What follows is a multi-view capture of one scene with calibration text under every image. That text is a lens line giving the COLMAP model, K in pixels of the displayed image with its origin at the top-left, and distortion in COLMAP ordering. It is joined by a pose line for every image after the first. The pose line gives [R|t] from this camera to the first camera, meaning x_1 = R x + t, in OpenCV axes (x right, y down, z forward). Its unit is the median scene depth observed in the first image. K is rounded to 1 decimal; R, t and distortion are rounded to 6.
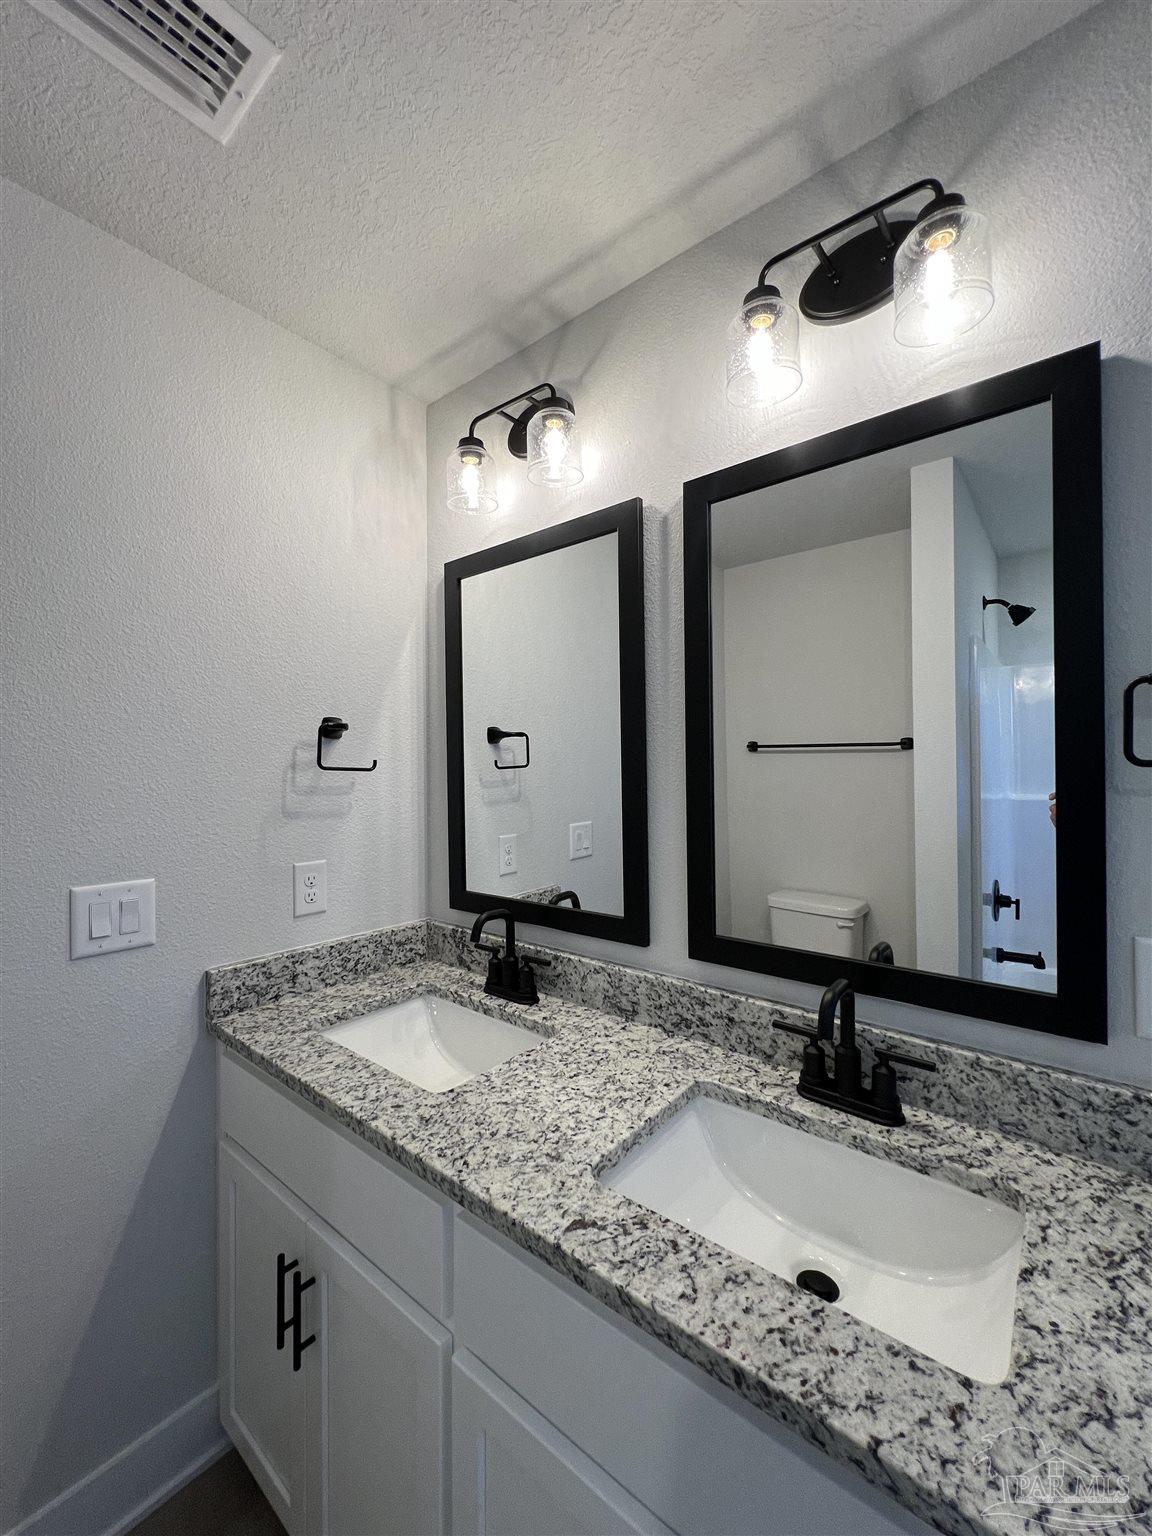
lens RADIAL K [[614.3, 0, 570.4], [0, 614.3, 770.6], [0, 0, 1]] dist [-0.001300, 0.001164]
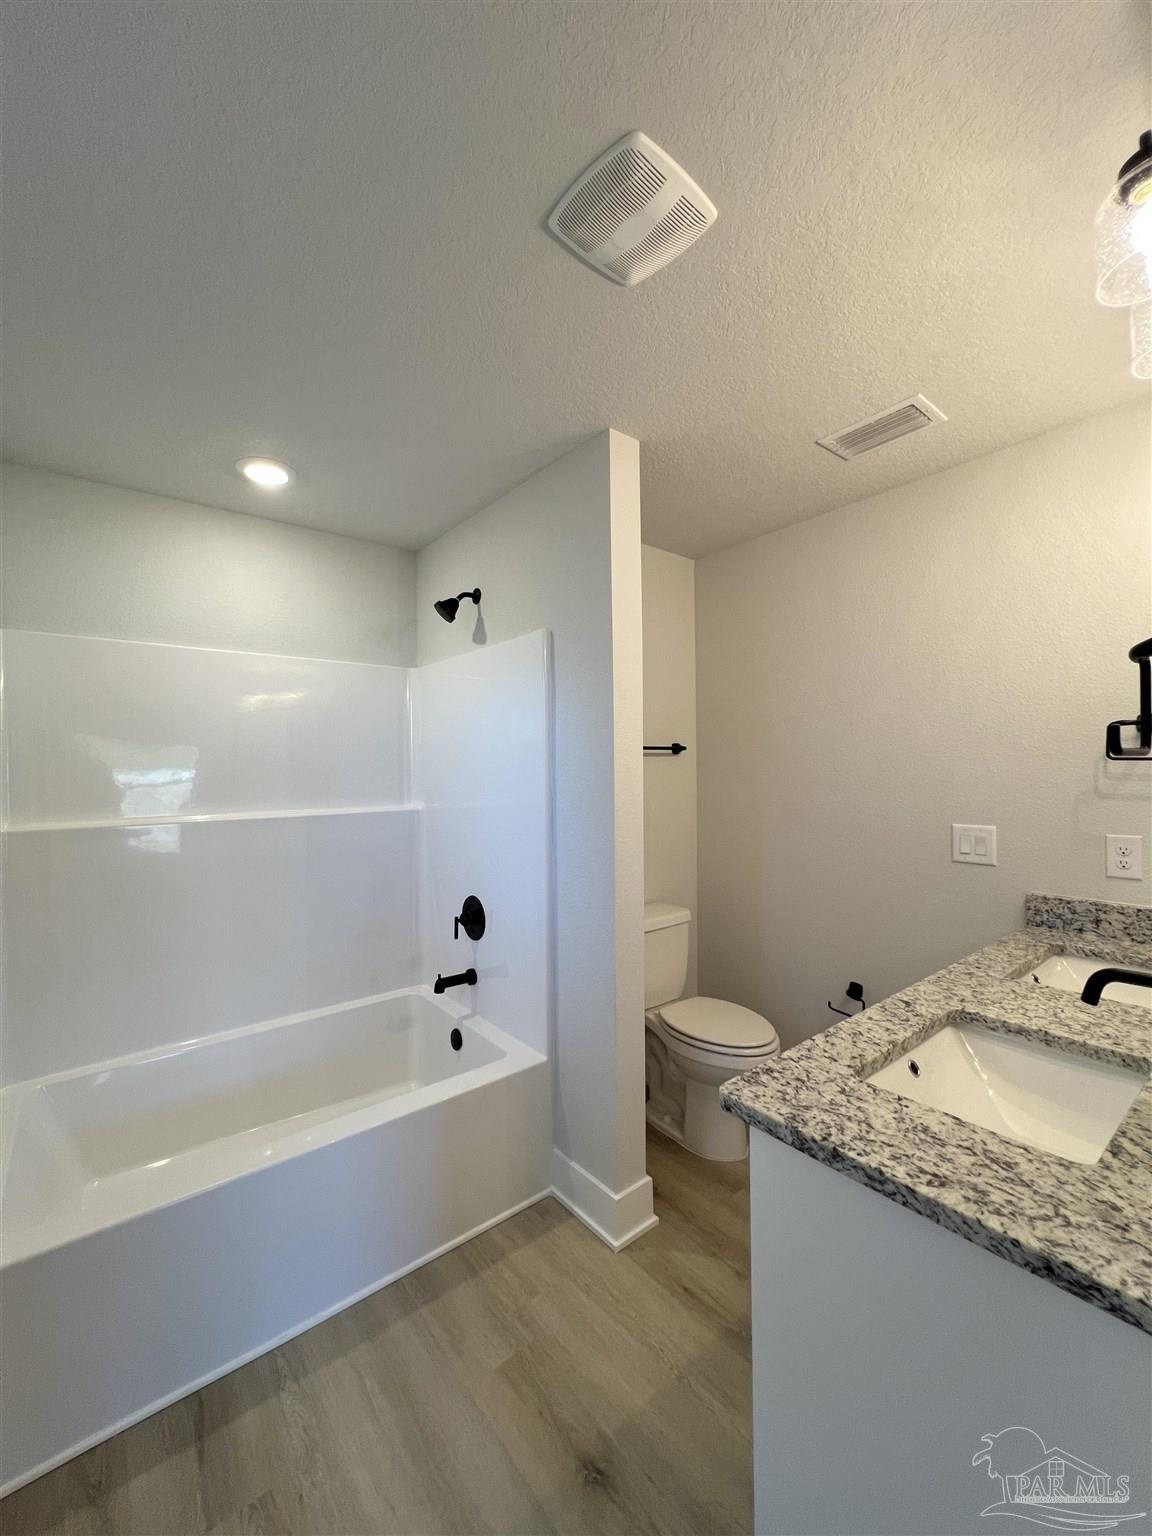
lens RADIAL K [[614.3, 0, 577.7], [0, 614.3, 768.1], [0, 0, 1]] dist [-0.001300, 0.001164]
pose [[-0.209348, 0.001237, -0.977840, 1.447593], [0.011664, 0.999931, -0.001232, 0.006068], [0.977772, -0.011664, -0.209348, 0.290087]]
